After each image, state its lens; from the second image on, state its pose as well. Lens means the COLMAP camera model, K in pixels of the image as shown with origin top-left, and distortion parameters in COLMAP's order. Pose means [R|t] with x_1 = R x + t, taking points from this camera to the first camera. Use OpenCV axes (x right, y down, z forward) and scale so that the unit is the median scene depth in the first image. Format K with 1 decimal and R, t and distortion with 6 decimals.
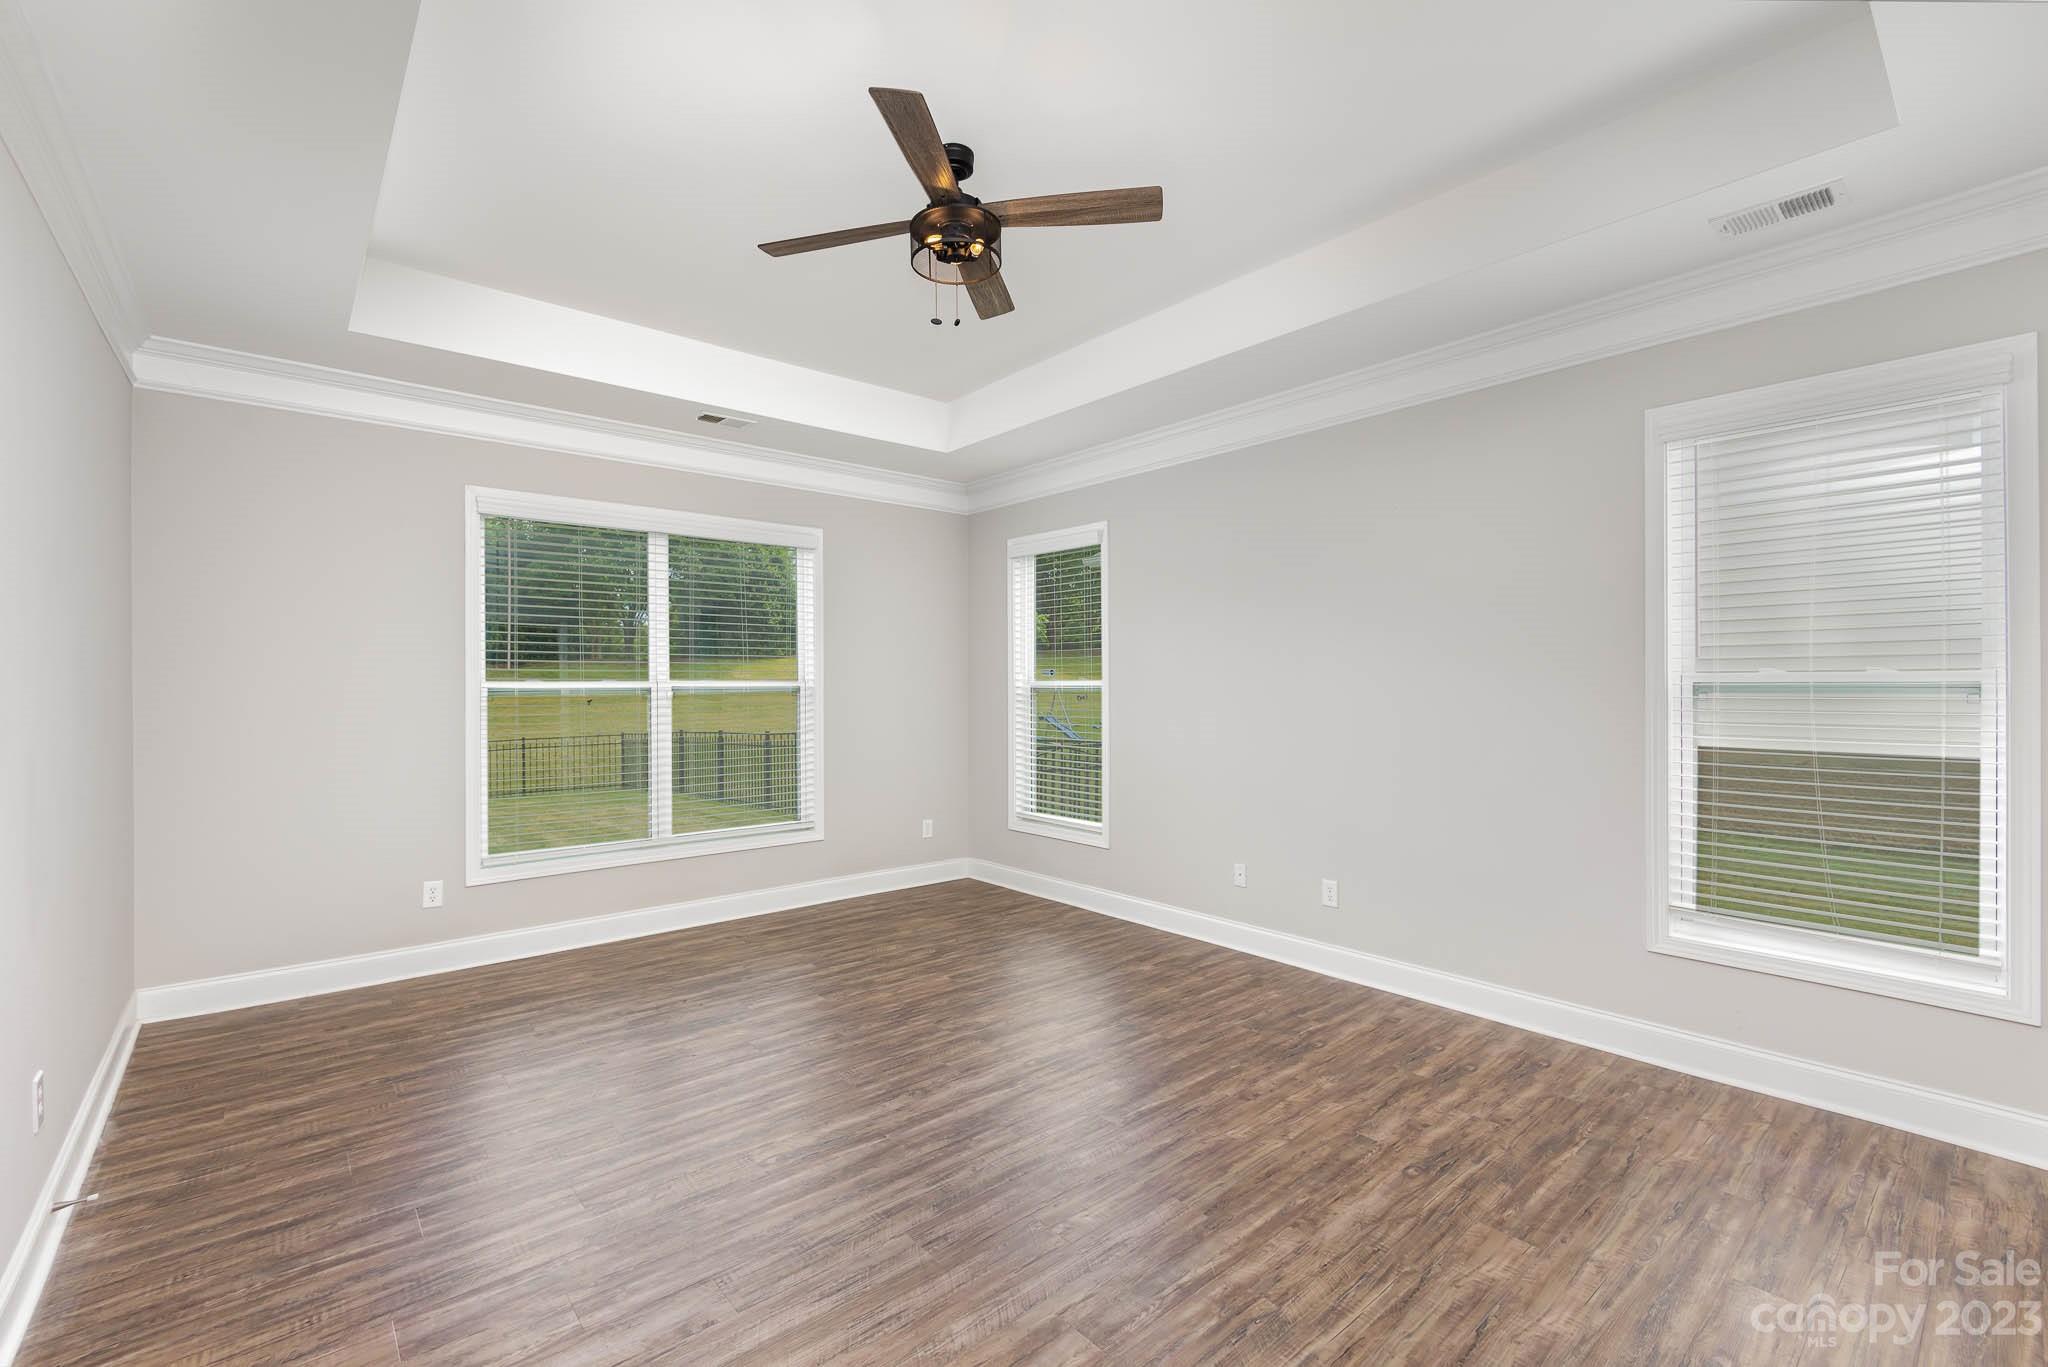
lens RADIAL K [[886.5, 0, 1017.7], [0, 886.5, 685.2], [0, 0, 1]] dist [0.000356, -0.000723]
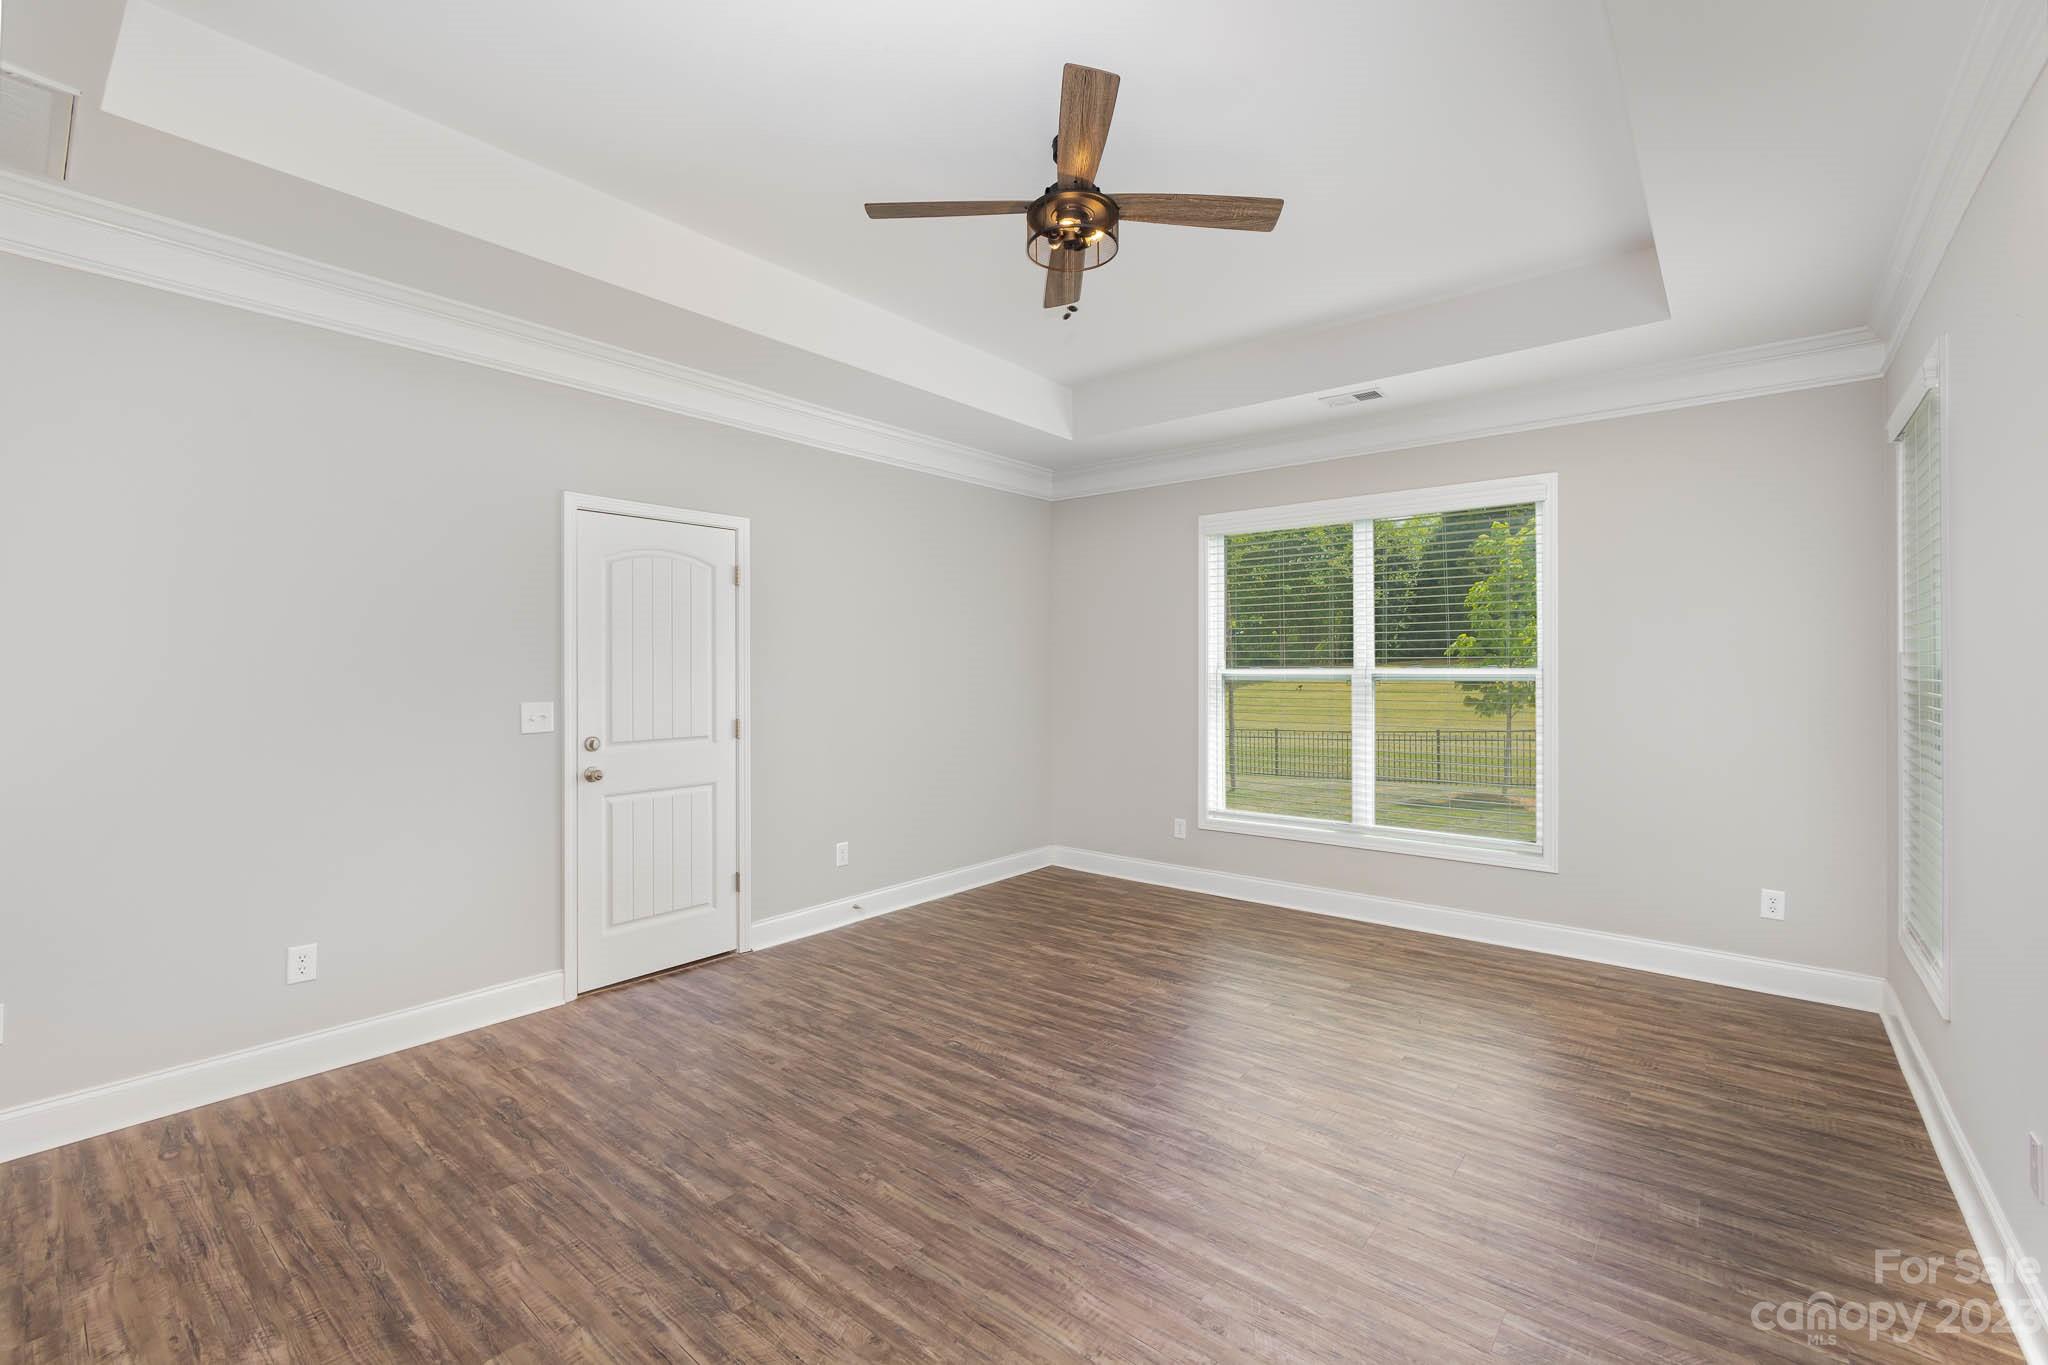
lens RADIAL K [[886.5, 0, 1010.8], [0, 886.5, 670.9], [0, 0, 1]] dist [0.000356, -0.000723]
pose [[0.162375, 0.002115, -0.986727, 0.610059], [-0.000964, 0.999998, 0.001984, -0.003982], [0.986729, 0.000629, 0.162376, 0.531788]]
